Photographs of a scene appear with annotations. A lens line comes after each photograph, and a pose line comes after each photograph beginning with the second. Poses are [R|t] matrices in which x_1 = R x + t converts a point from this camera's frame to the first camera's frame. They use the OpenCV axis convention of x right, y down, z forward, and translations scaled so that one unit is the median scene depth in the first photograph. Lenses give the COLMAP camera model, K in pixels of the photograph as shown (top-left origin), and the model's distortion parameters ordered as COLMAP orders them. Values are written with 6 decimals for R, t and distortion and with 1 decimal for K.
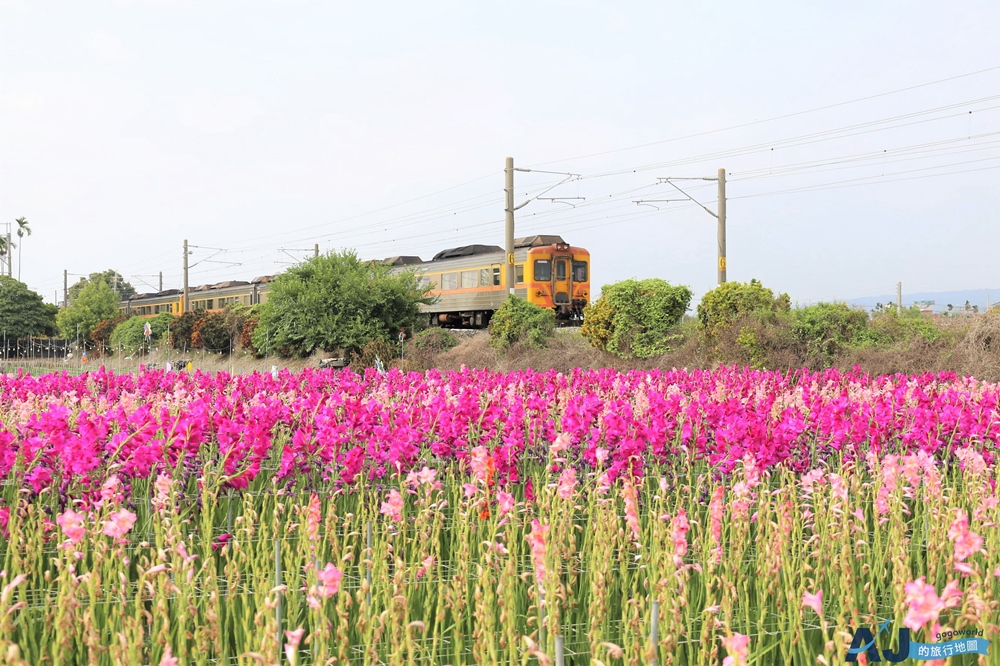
lens RADIAL K [[1498.2, 0, 500.0], [0, 1498.2, 333.0], [0, 0, 1]] dist [0.103859, -0.015432]
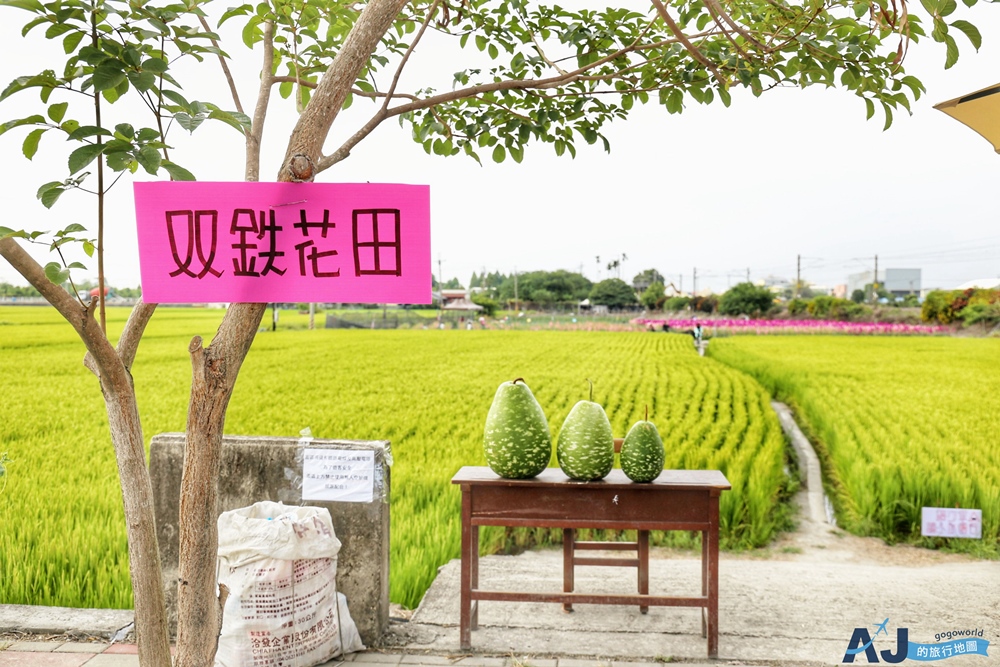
lens RADIAL K [[1014.8, 0, 500.0], [0, 1014.8, 333.5], [0, 0, 1]] dist [-0.001520, -0.001615]
pose [[0.926021, 0.017980, -0.377043, 0.222836], [-0.003226, 0.999205, 0.039726, -0.029921], [0.377458, -0.035571, 0.925343, -1.182526]]
